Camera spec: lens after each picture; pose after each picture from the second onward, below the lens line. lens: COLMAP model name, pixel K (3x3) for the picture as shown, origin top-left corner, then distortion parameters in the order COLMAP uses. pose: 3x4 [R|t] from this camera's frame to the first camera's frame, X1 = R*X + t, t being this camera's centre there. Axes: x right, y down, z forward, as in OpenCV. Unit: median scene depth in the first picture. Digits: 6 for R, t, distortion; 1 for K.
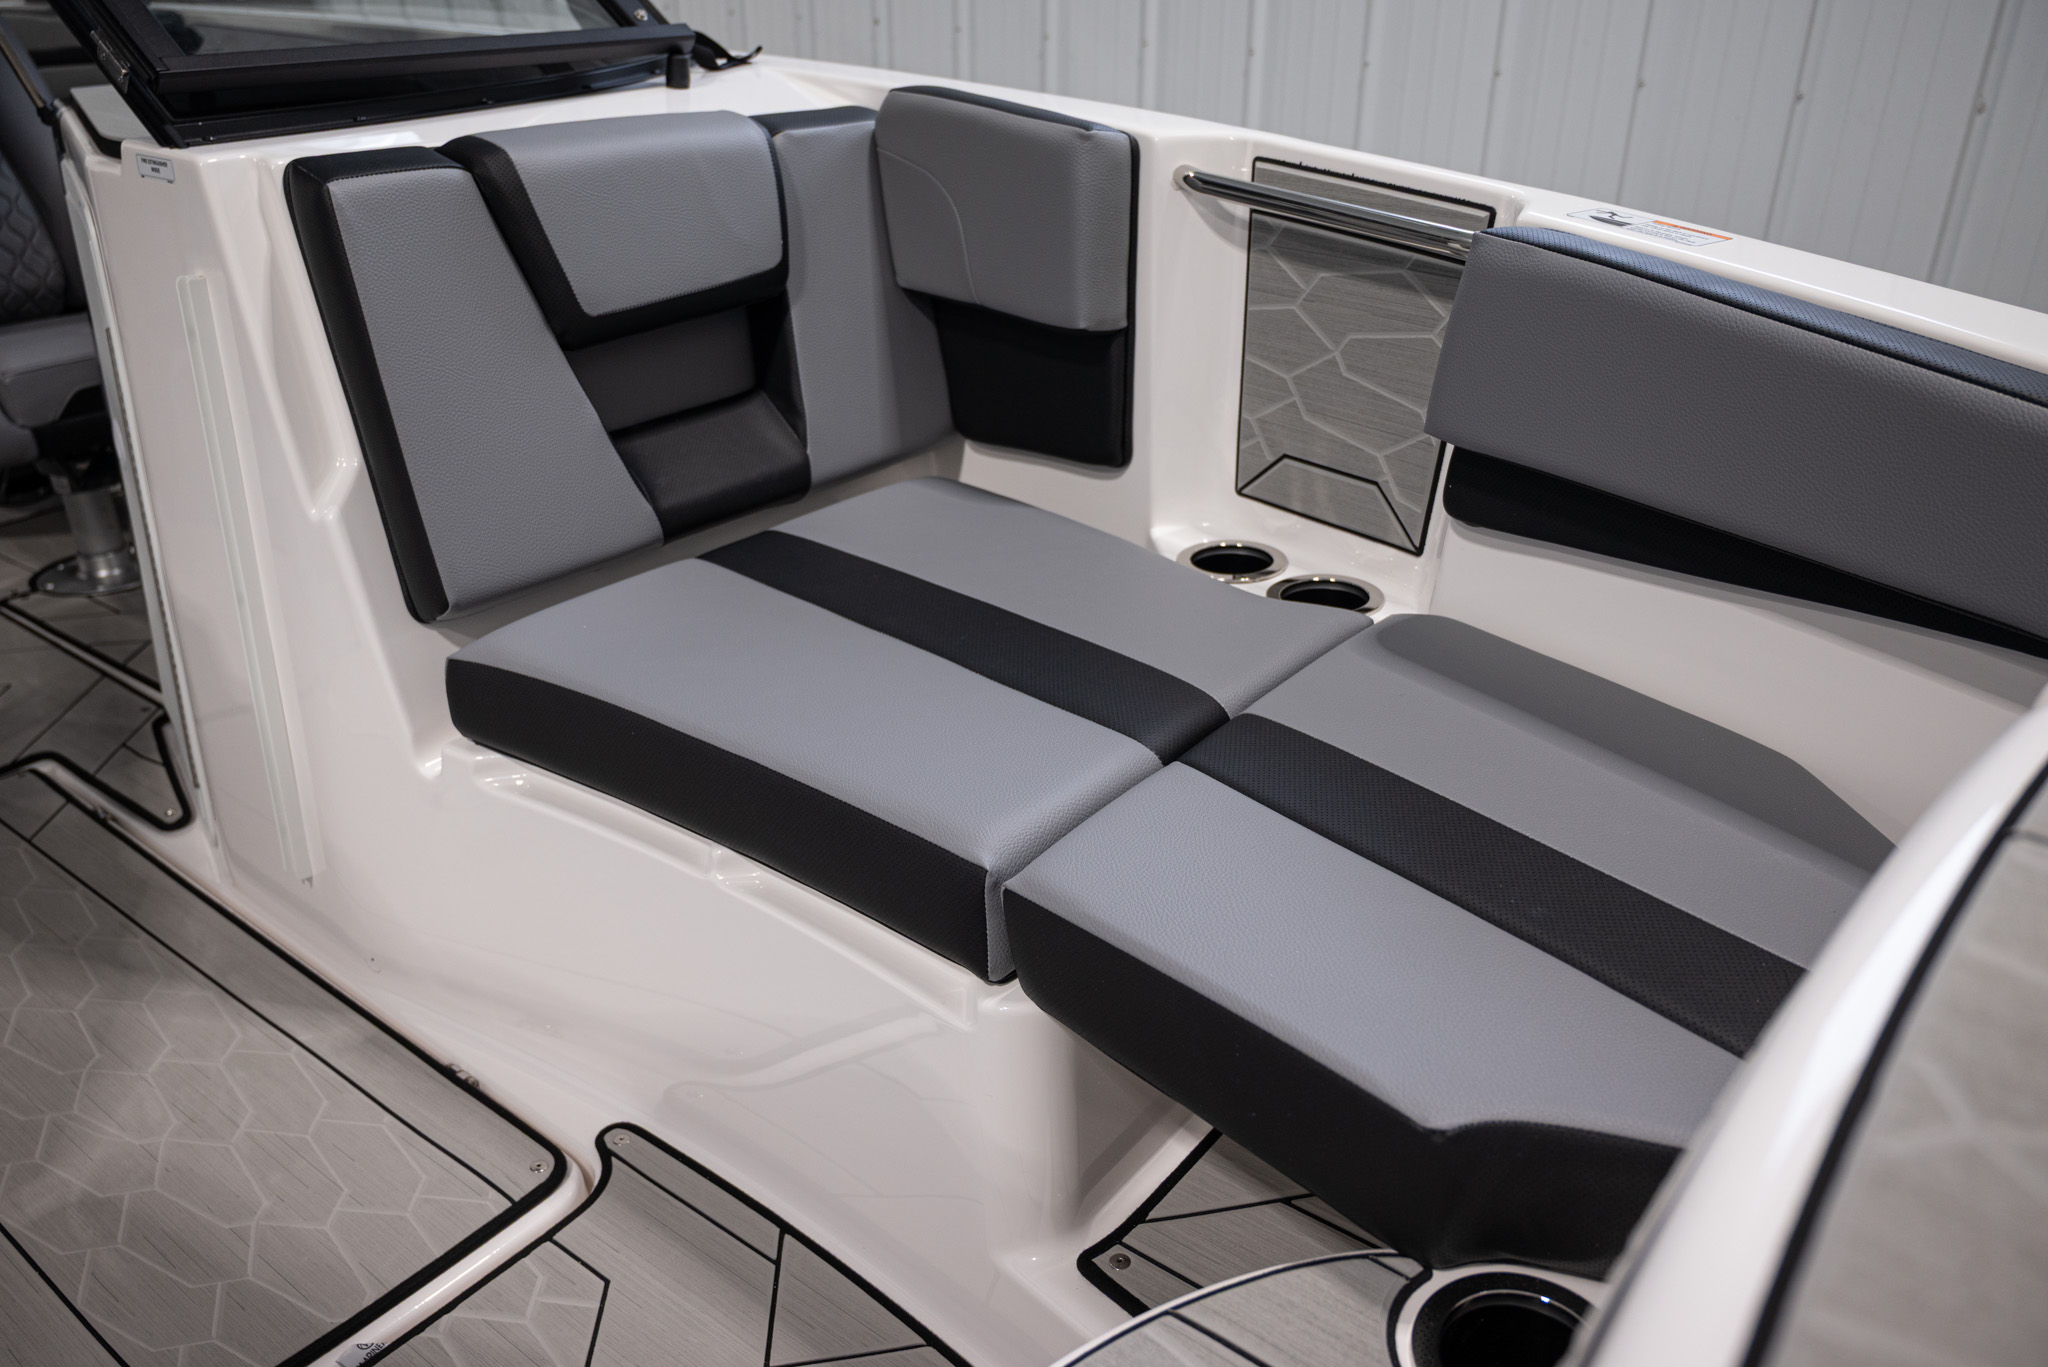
lens RADIAL K [[1560.0, 0, 1024.0], [0, 1560.0, 683.5], [0, 0, 1]] dist [-0.005009, -0.004987]
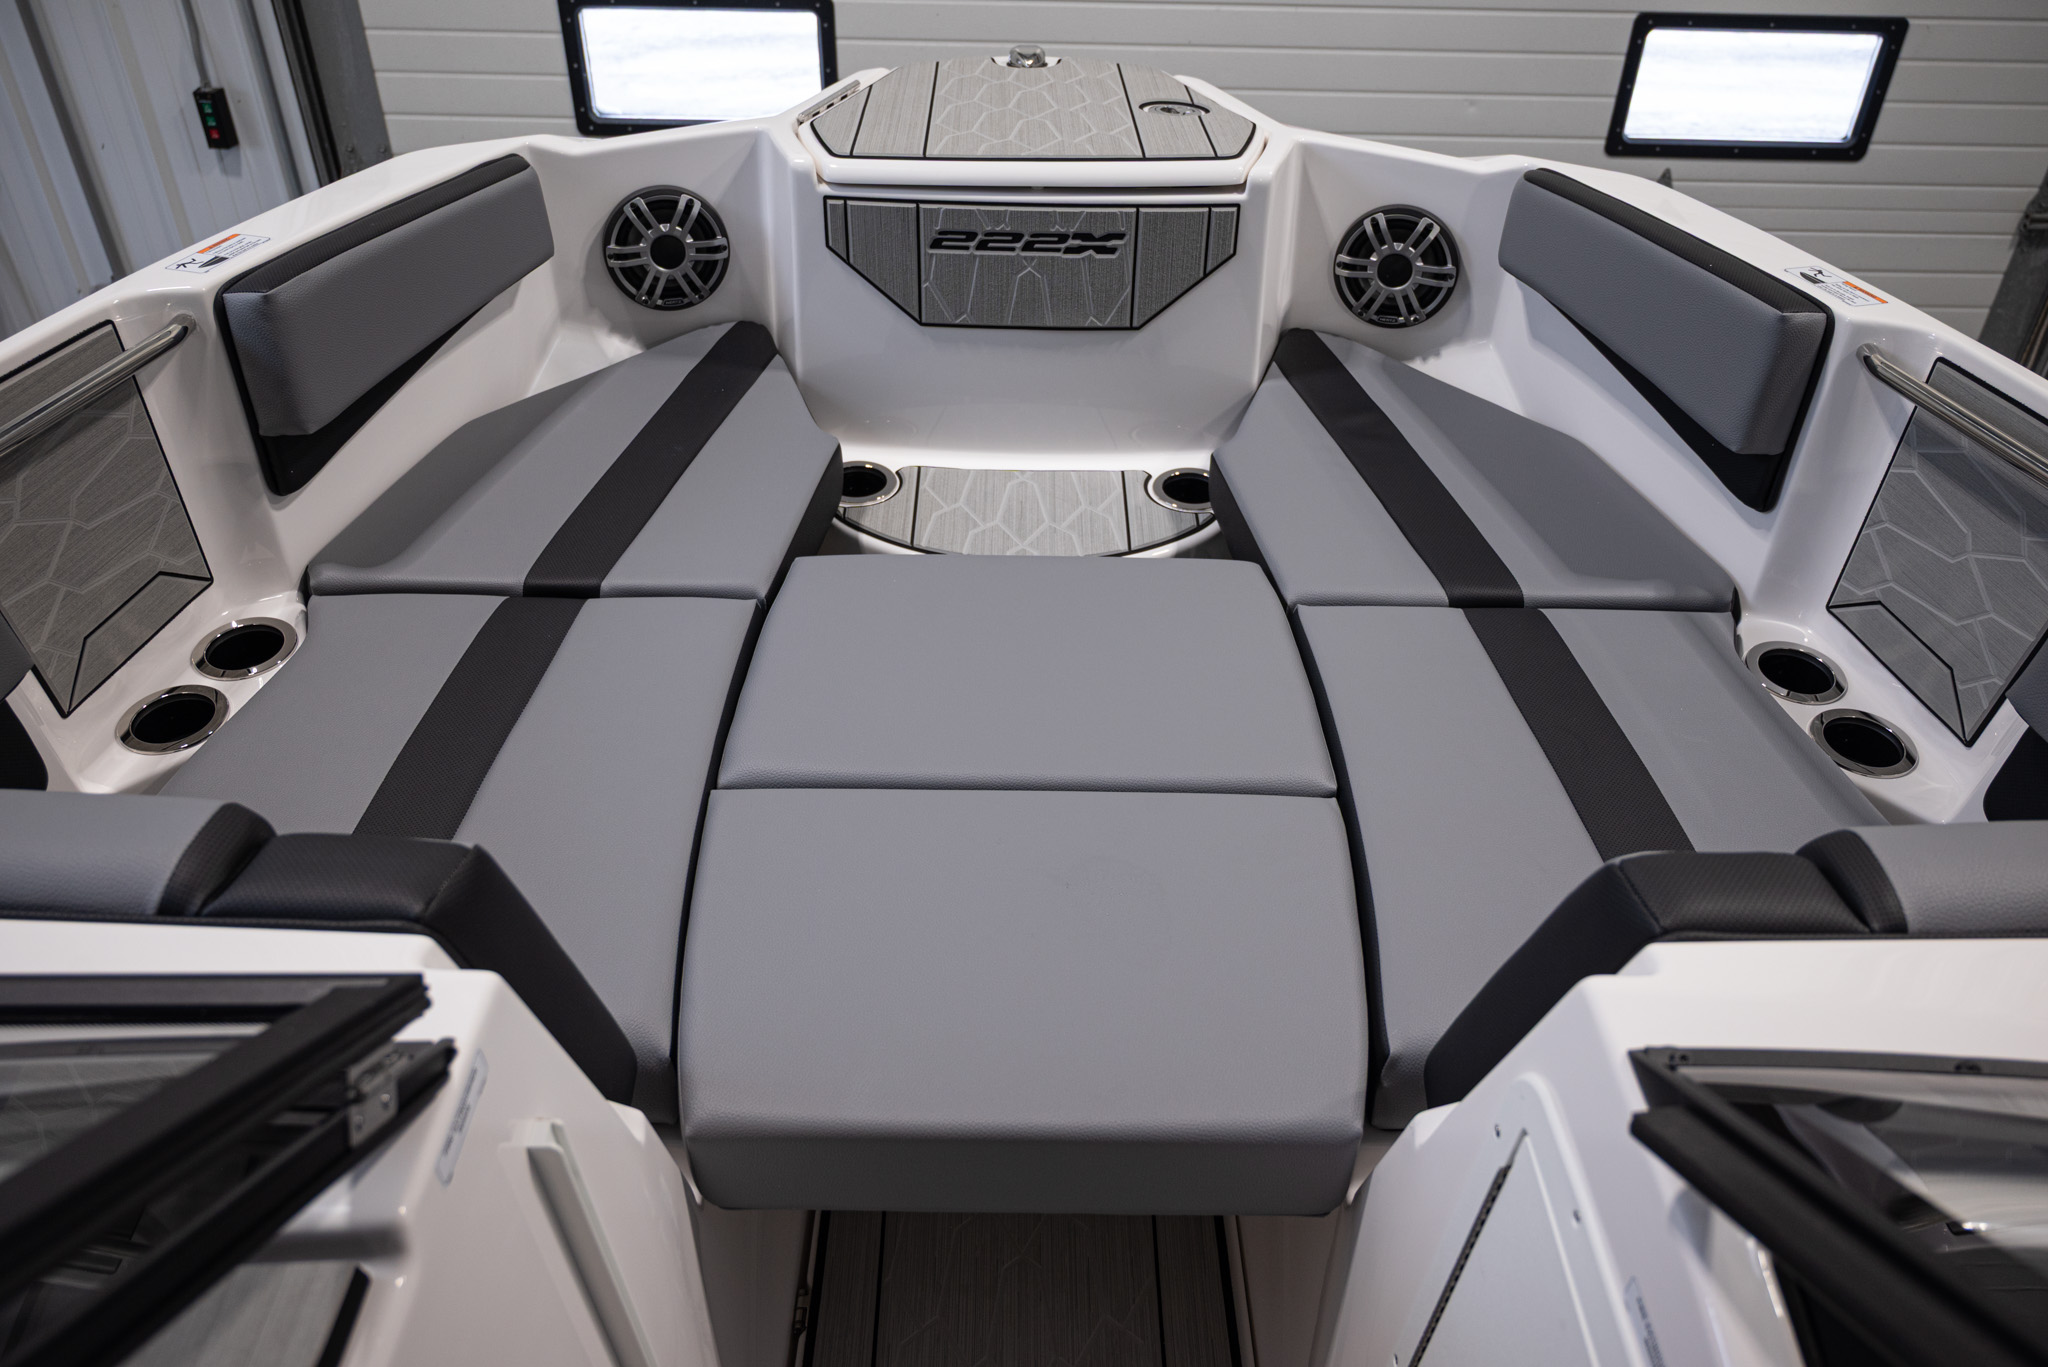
lens RADIAL K [[1560.0, 0, 1024.0], [0, 1560.0, 683.5], [0, 0, 1]] dist [-0.005009, -0.004987]
pose [[-0.624667, -0.490871, 0.607319, -0.918424], [0.336707, 0.532402, 0.776644, -0.768029], [-0.704570, 0.689633, -0.167295, 0.800958]]
